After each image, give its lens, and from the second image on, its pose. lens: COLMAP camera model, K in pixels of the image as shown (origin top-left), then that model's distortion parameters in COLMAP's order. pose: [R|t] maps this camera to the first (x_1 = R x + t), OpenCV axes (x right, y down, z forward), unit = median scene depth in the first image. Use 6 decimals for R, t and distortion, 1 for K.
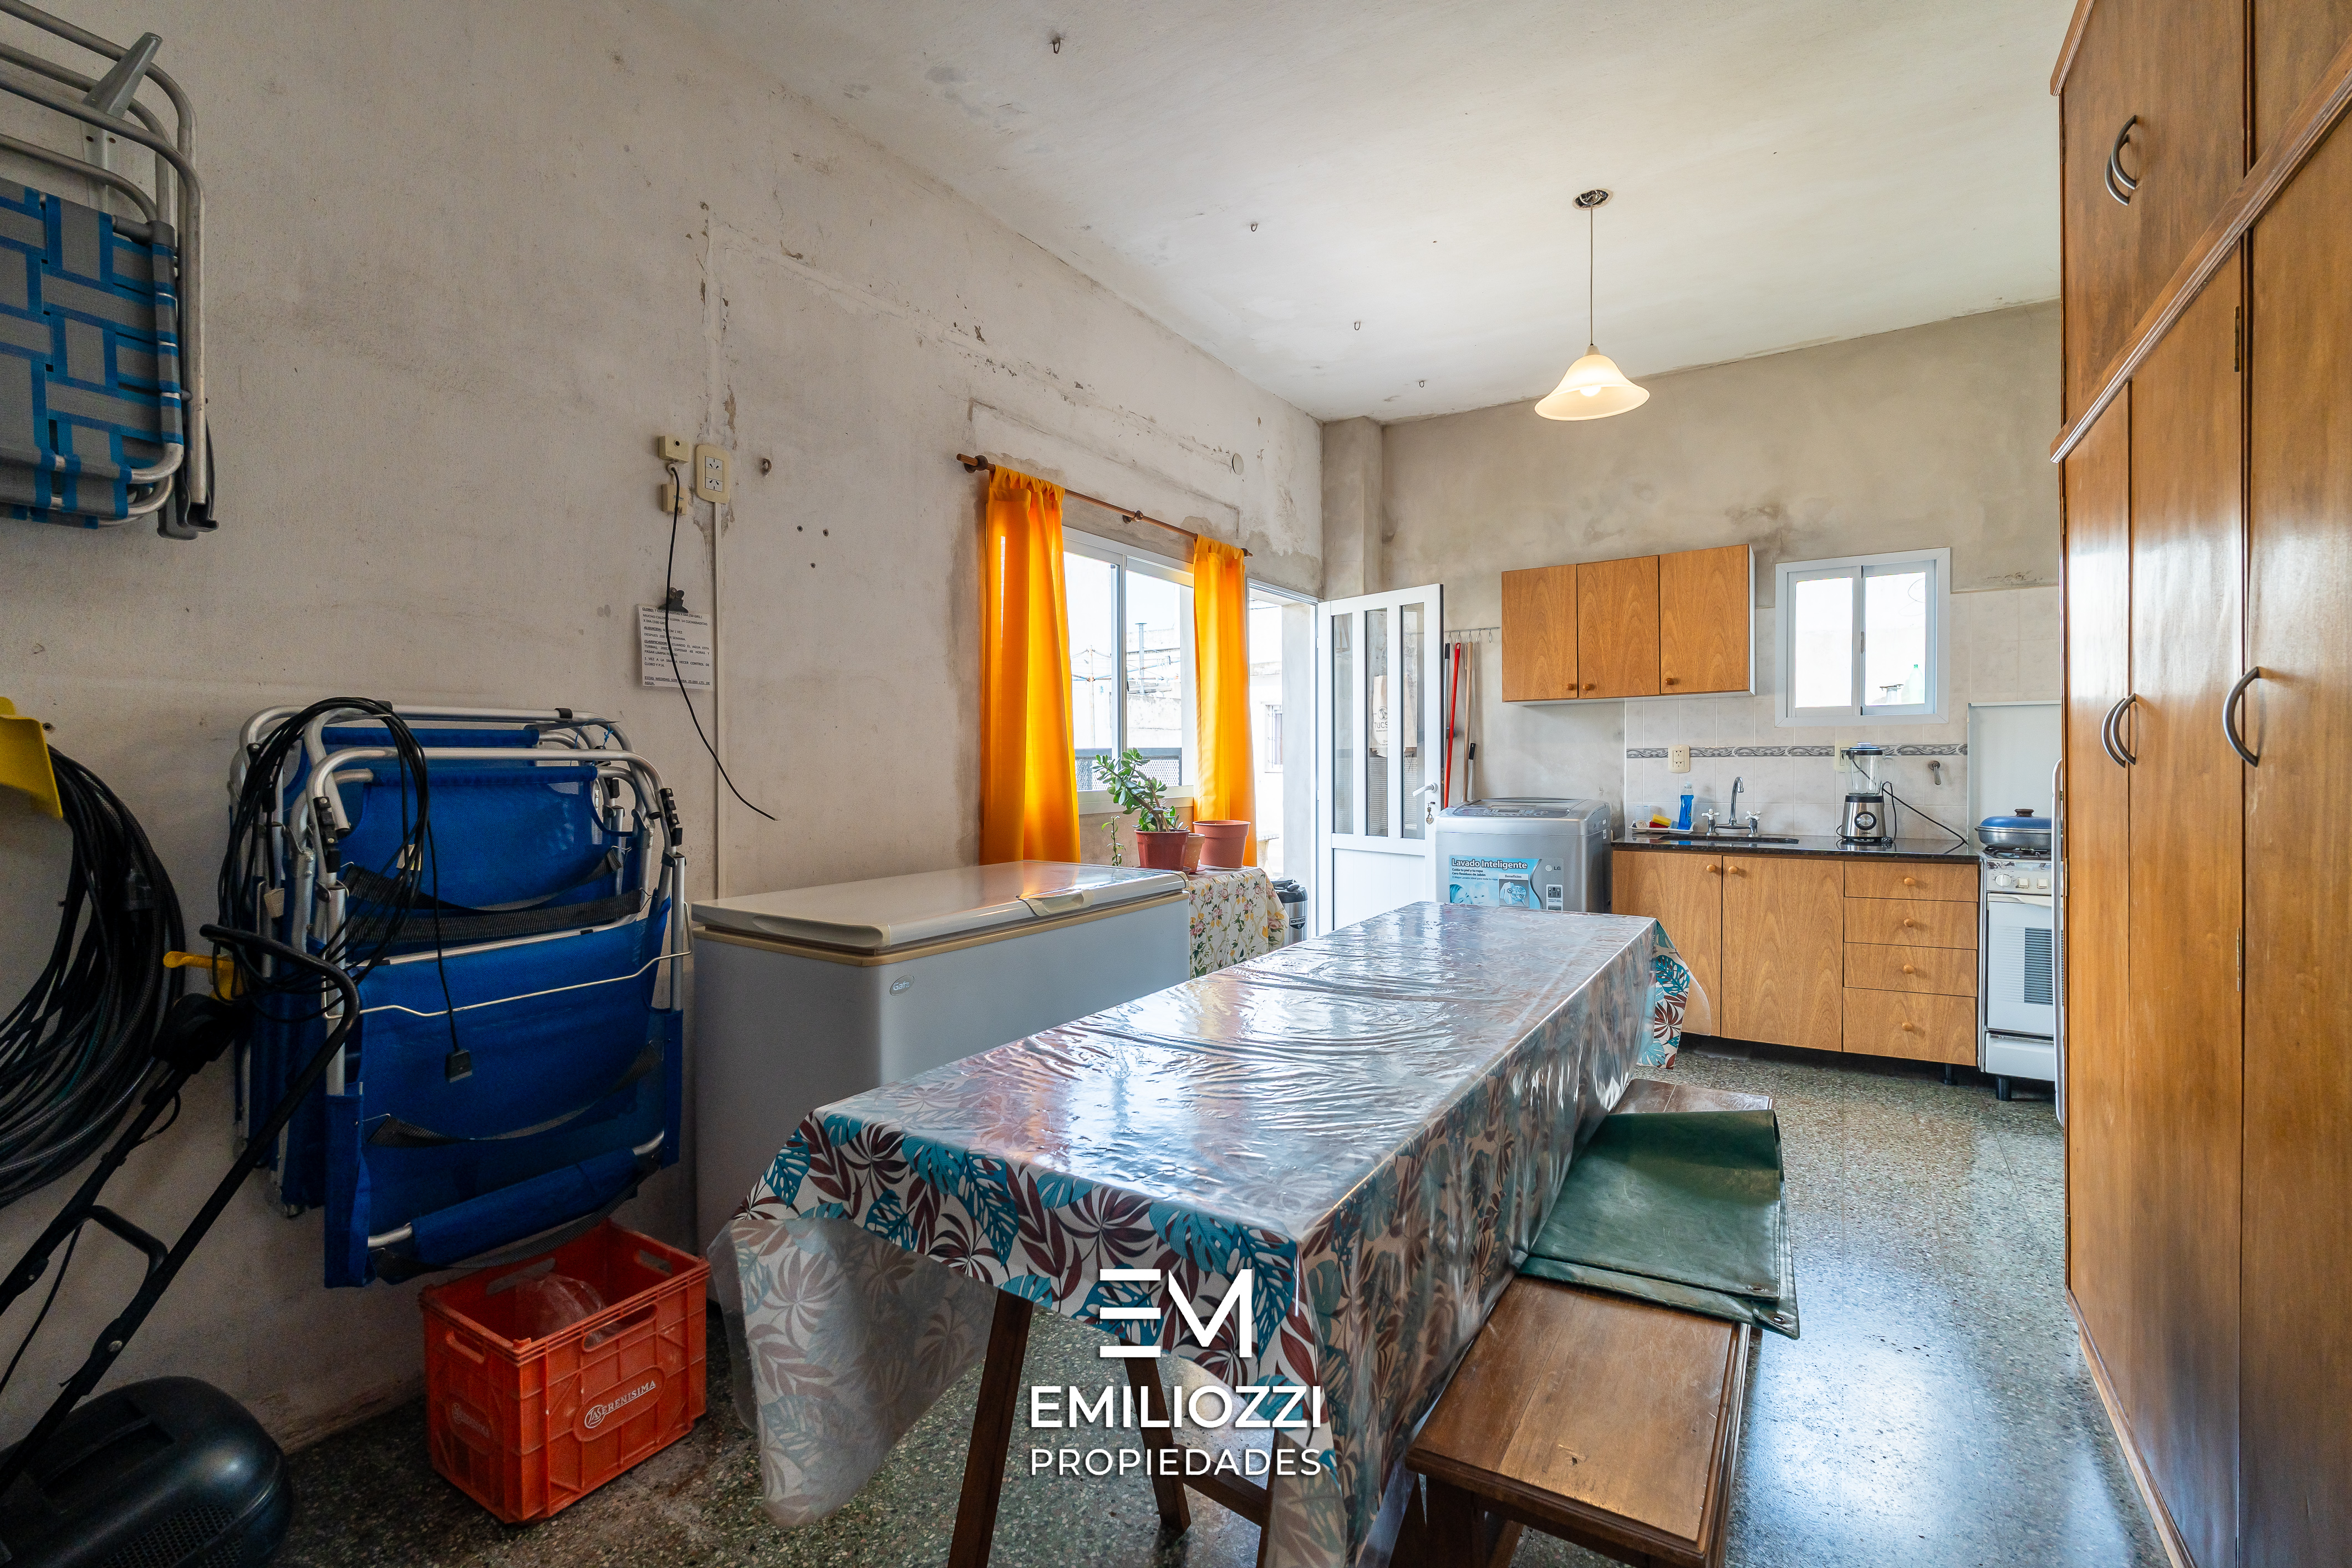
lens RADIAL K [[1063.1, 0, 1170.5], [0, 1063.1, 776.5], [0, 0, 1]] dist [-0.009378, 0.002960]
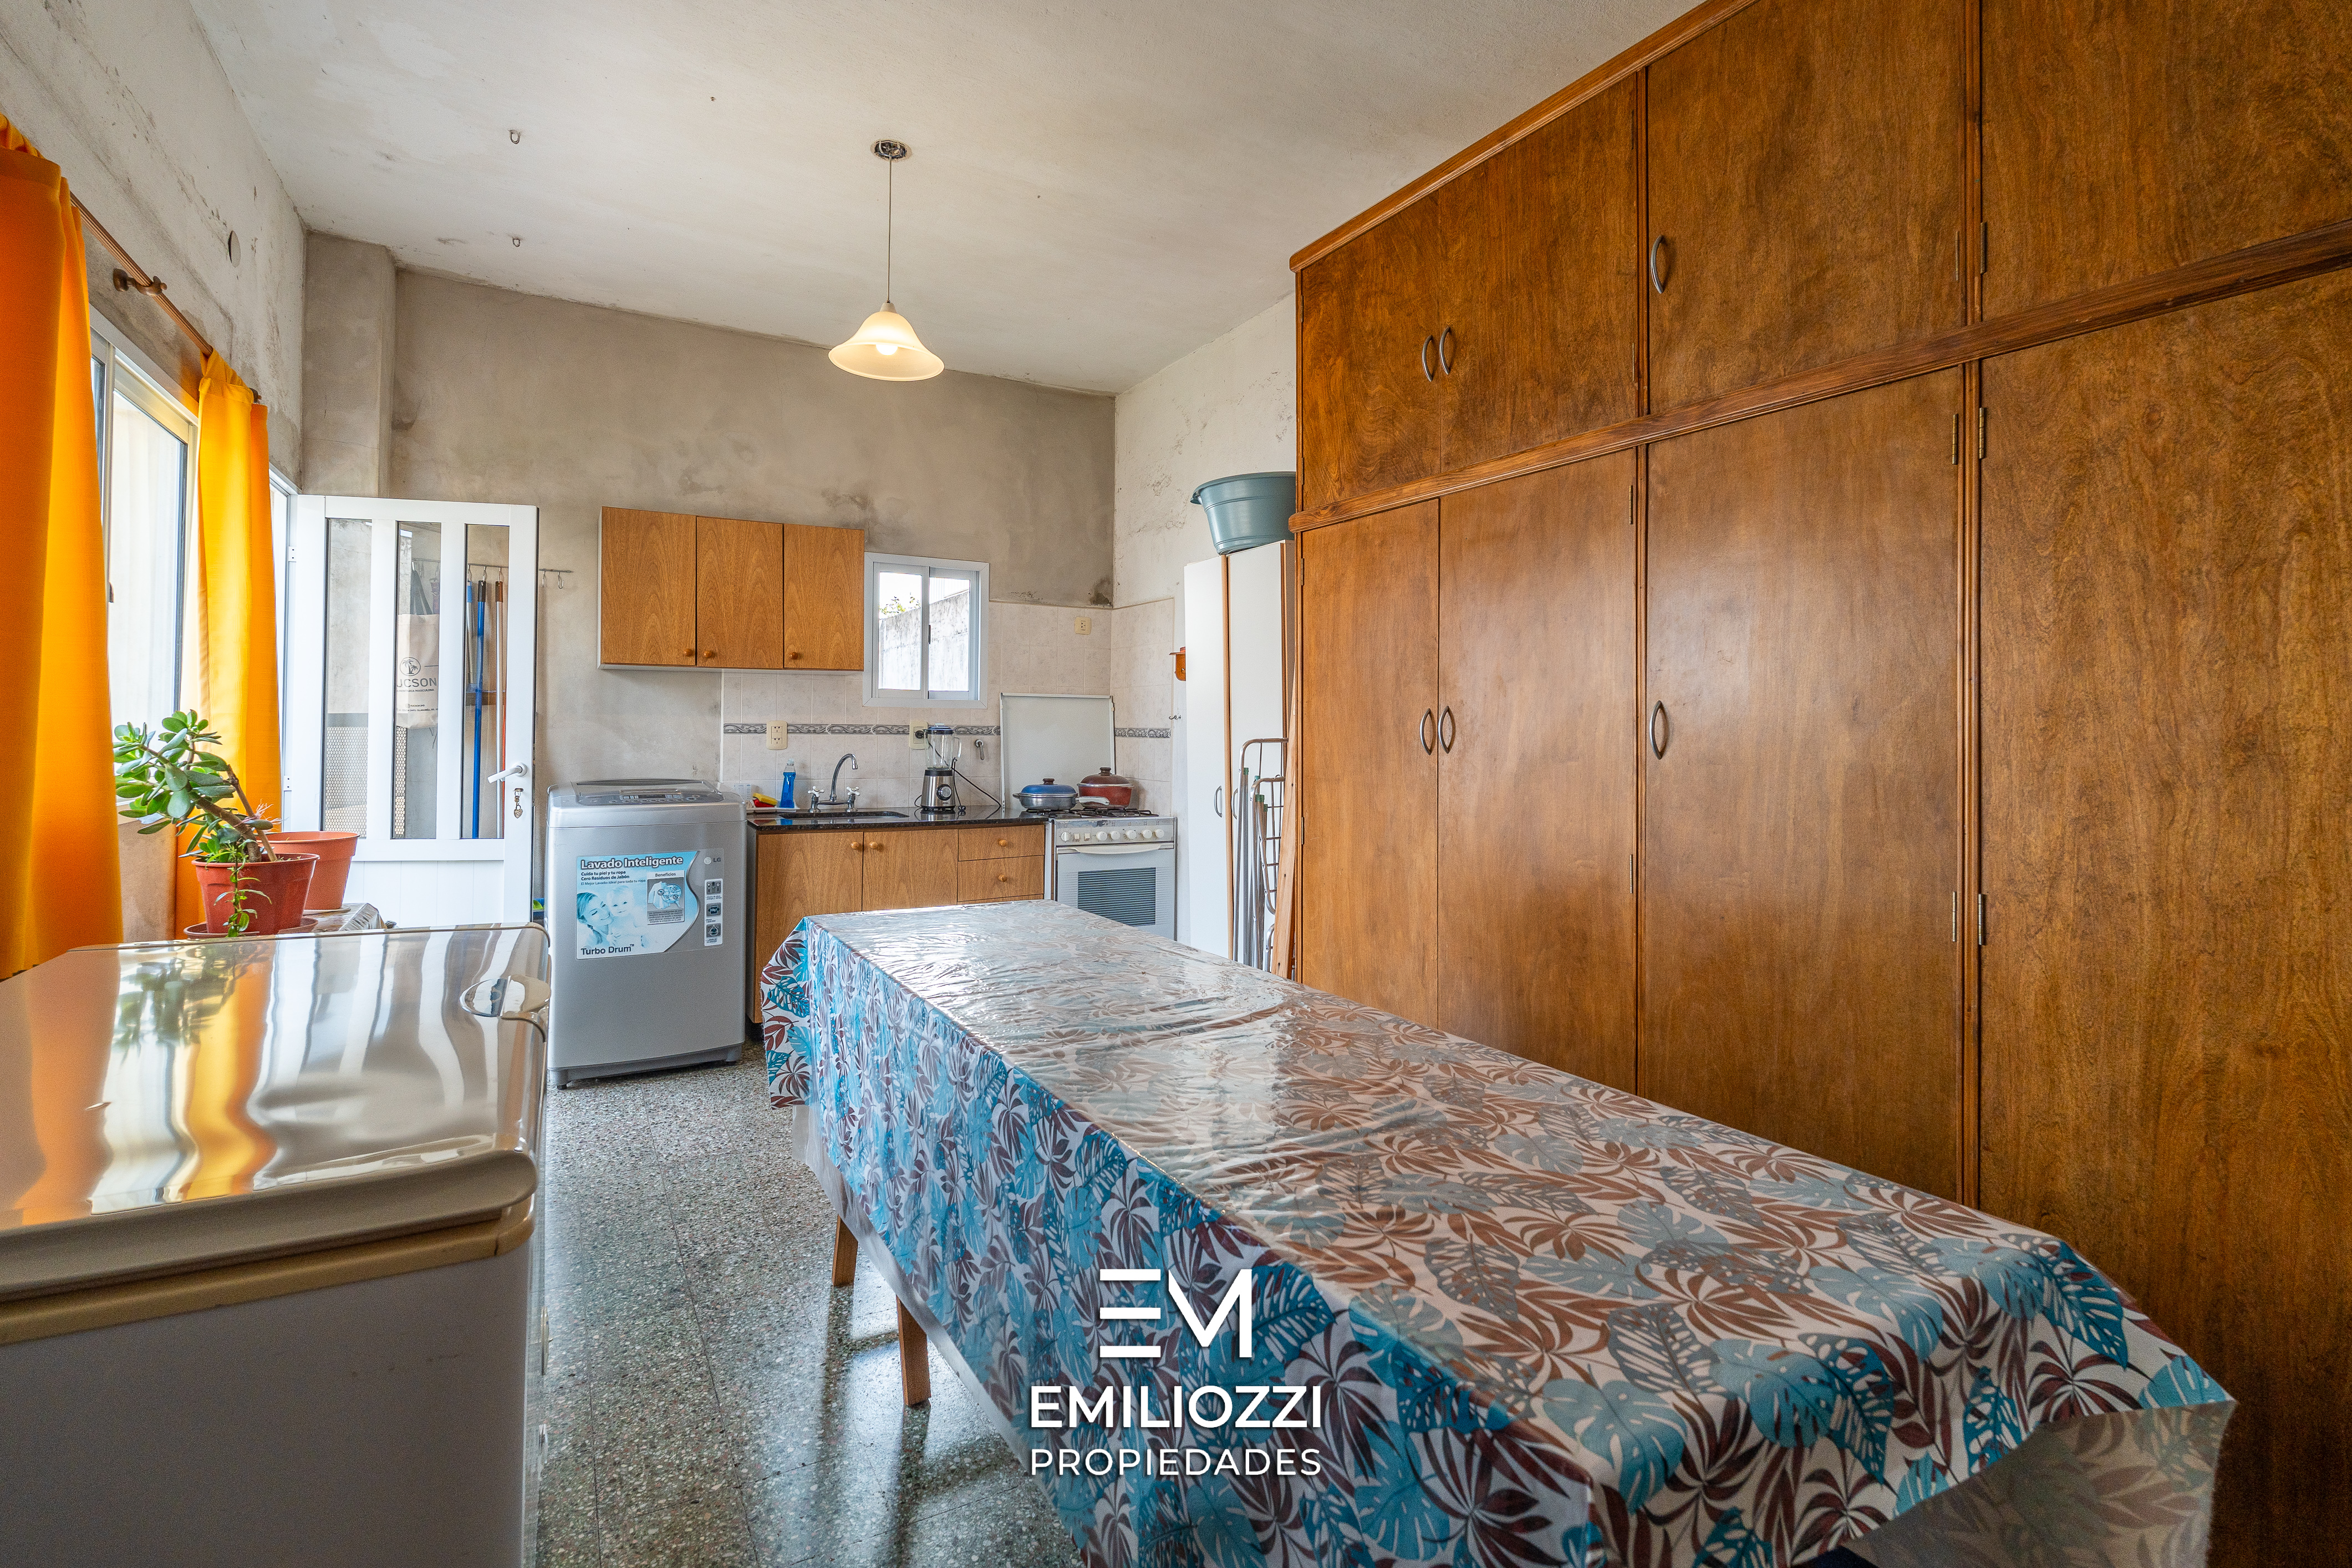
lens RADIAL K [[1063.1, 0, 1174.2], [0, 1063.1, 715.0], [0, 0, 1]] dist [-0.009378, 0.002960]
pose [[0.455485, 0.026448, 0.889851, -0.228174], [-0.000924, 0.999572, -0.029236, -0.007335], [-0.890243, 0.012494, 0.455314, 0.245366]]
